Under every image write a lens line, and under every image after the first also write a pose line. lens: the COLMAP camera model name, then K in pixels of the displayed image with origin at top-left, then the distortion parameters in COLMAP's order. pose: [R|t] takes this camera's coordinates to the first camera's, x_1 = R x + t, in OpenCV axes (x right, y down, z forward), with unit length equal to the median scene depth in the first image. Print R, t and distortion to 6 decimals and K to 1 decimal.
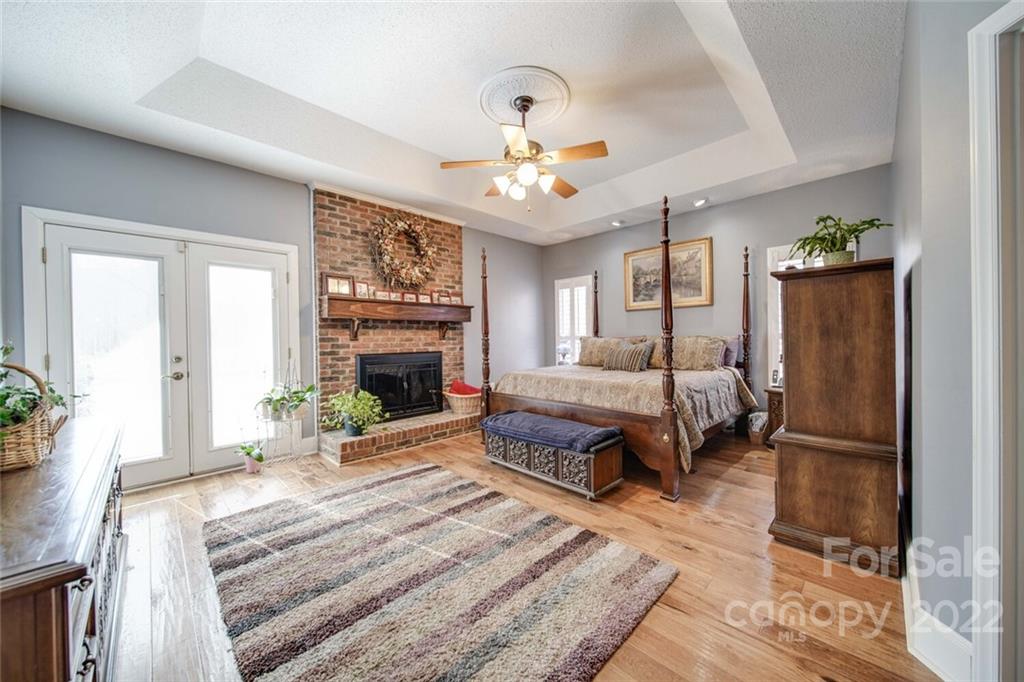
lens RADIAL K [[363.2, 0, 512.1], [0, 363.2, 338.0], [0, 0, 1]] dist [-0.000691, -0.000204]
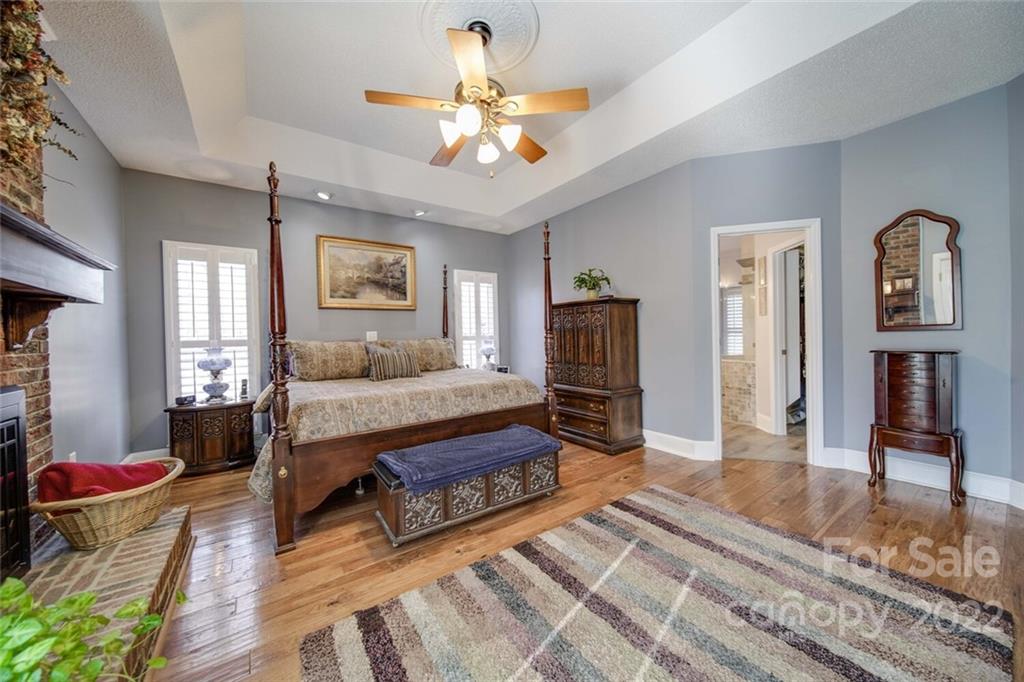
lens RADIAL K [[363.2, 0, 512.4], [0, 363.2, 338.7], [0, 0, 1]] dist [-0.000691, -0.000204]
pose [[0.165154, 0.000391, 0.986268, -0.522185], [0.019056, 0.999812, -0.003587, 0.004581], [-0.986084, 0.019386, 0.165116, 0.596108]]
